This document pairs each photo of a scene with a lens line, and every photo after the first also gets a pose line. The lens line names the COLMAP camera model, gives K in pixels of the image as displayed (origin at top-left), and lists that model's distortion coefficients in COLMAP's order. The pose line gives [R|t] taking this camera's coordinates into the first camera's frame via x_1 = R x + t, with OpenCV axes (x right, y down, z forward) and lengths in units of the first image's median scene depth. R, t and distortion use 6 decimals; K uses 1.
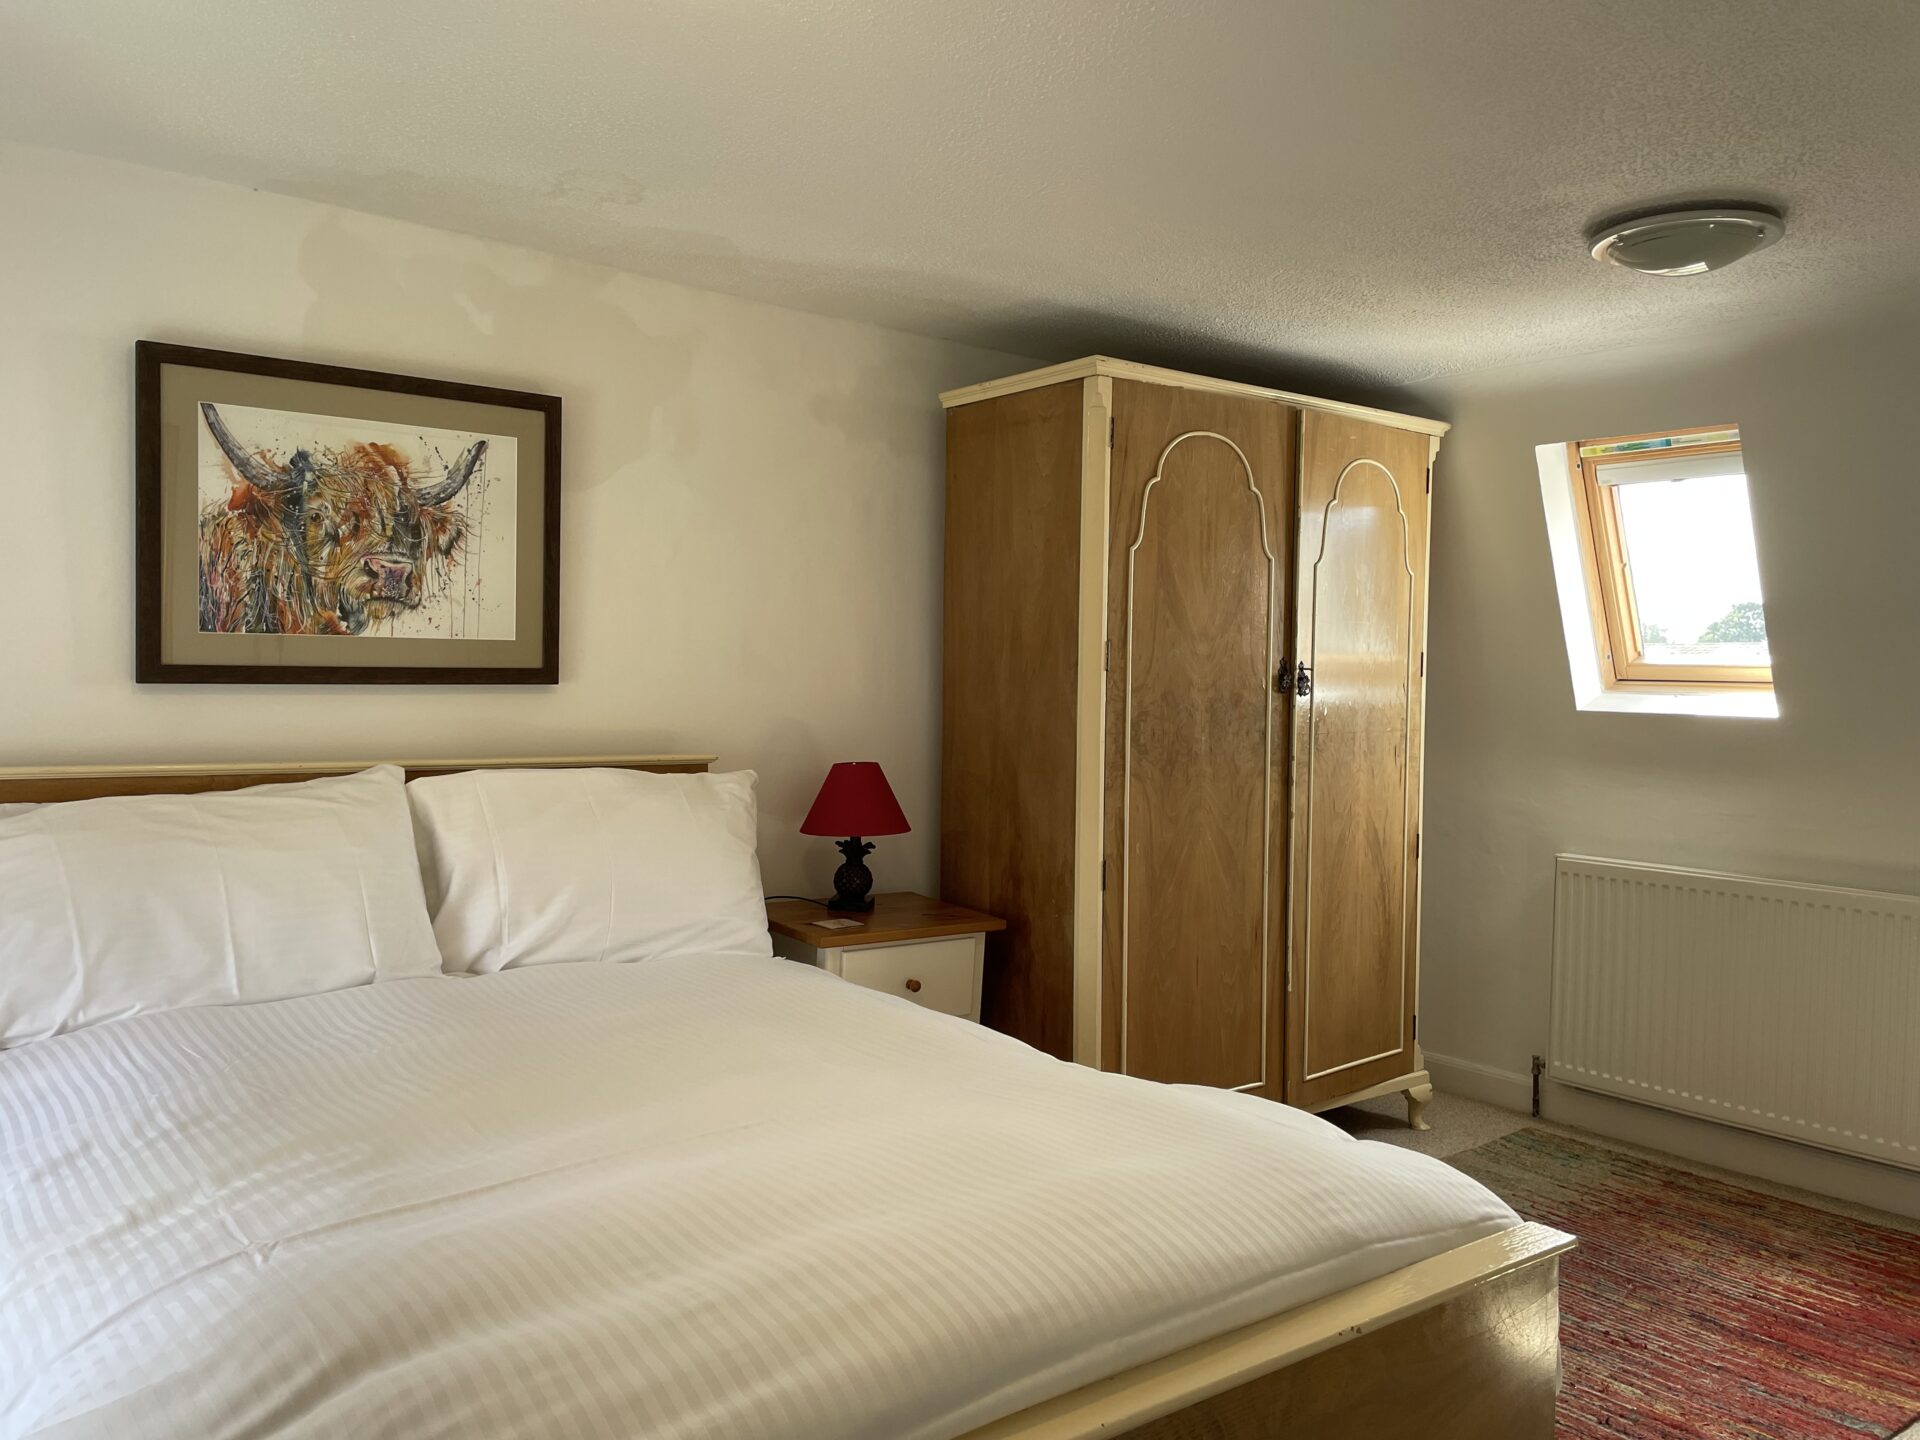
lens RADIAL K [[1428.0, 0, 960.0], [0, 1428.0, 720.0], [0, 0, 1]] dist [0.002768, -0.002536]
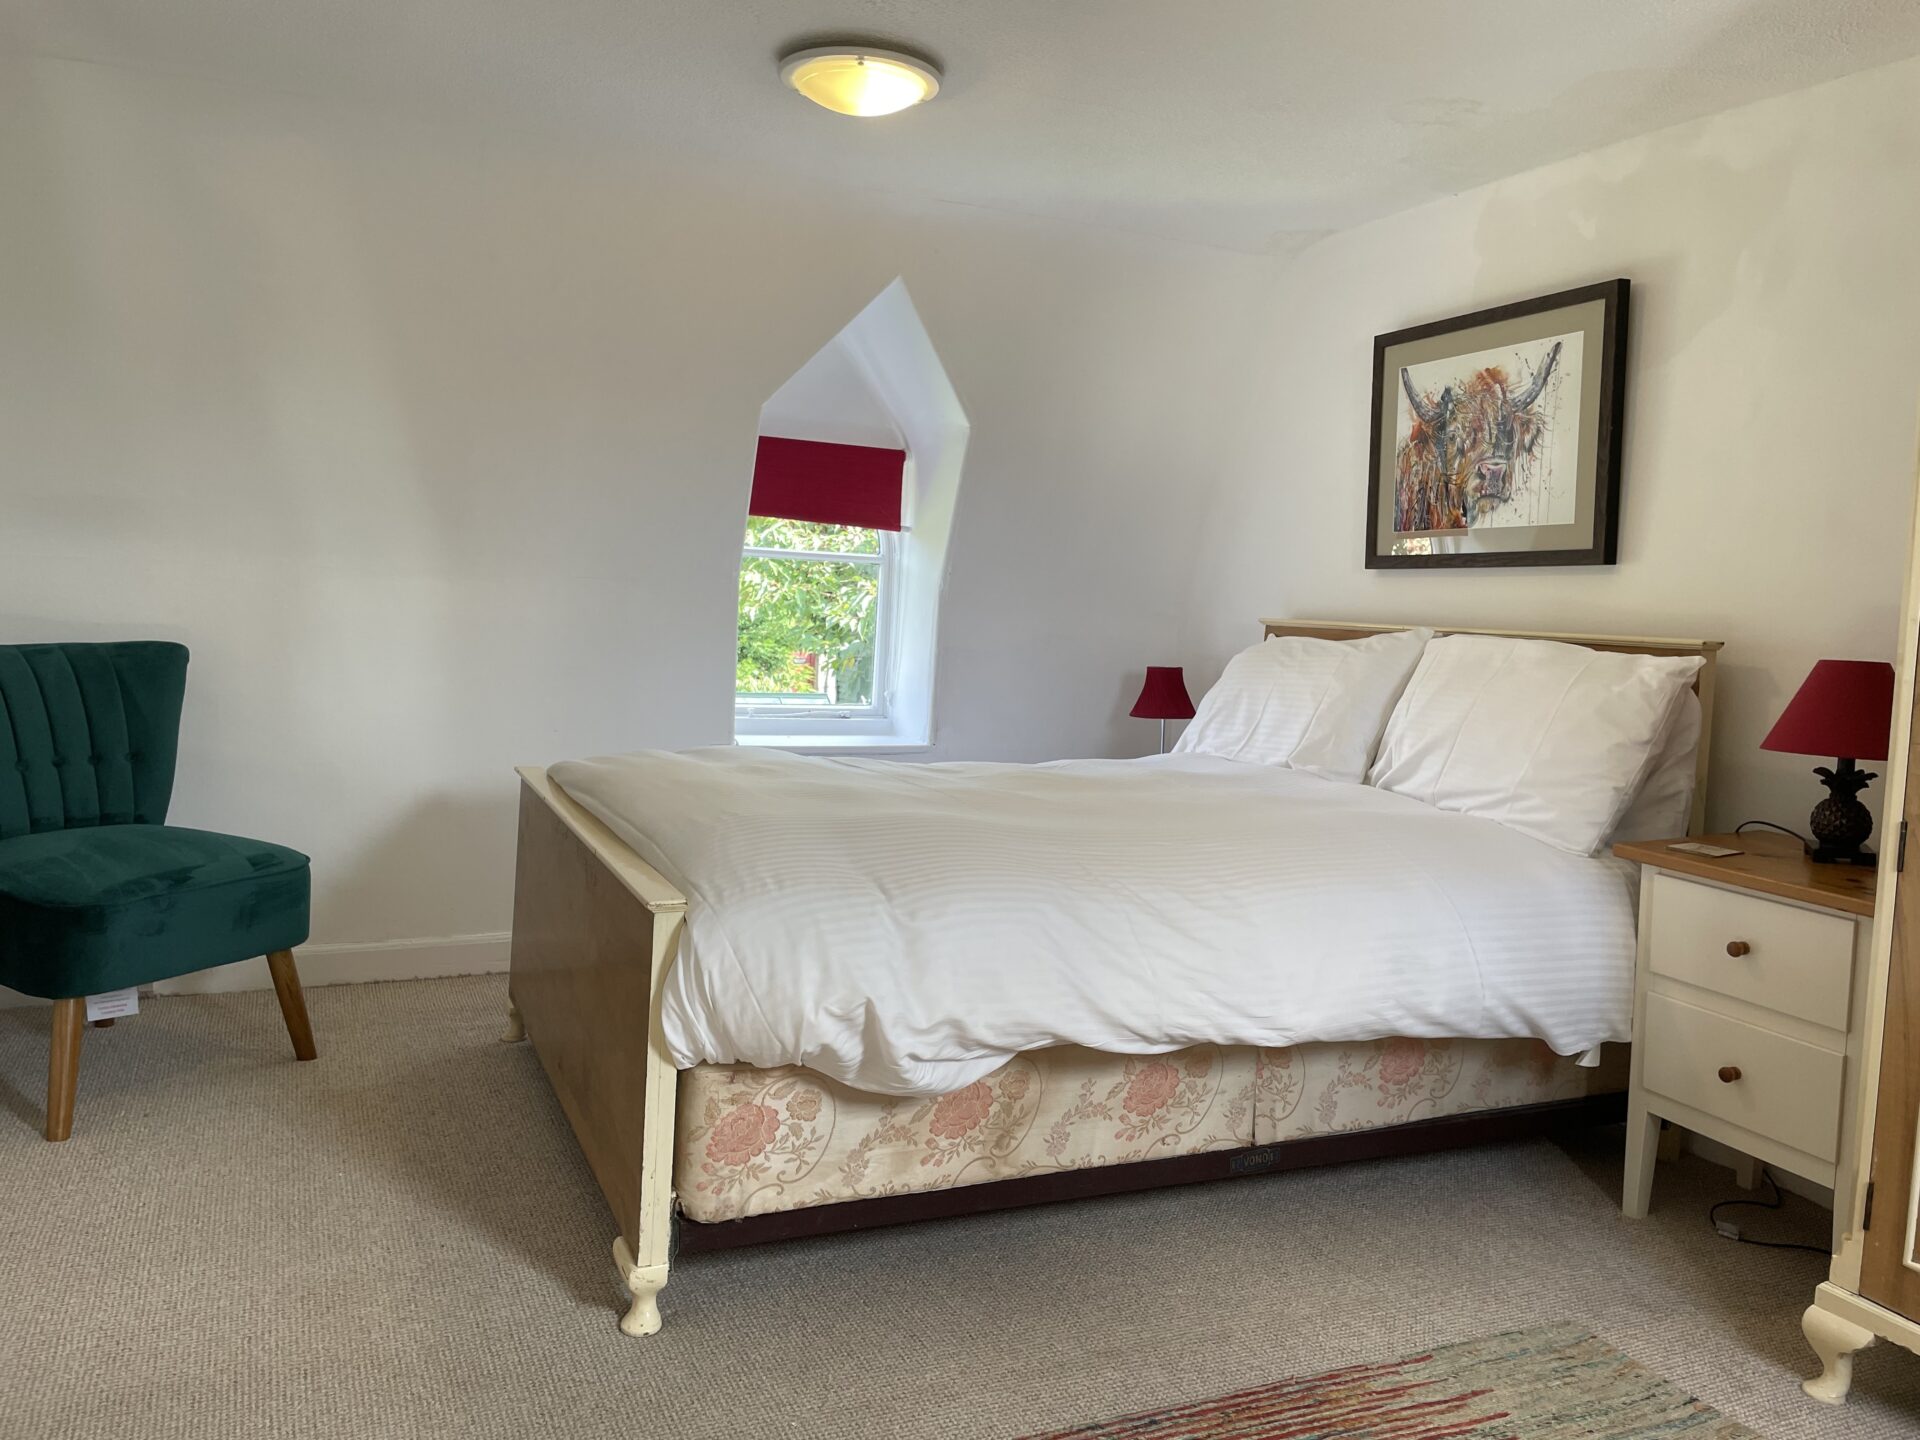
lens RADIAL K [[1428.0, 0, 960.0], [0, 1428.0, 720.0], [0, 0, 1]] dist [0.002768, -0.002536]
pose [[-0.255545, 0.049720, -0.965518, 0.889451], [-0.077937, 0.994367, 0.071833, 0.051591], [0.963651, 0.093606, -0.250230, 0.893502]]
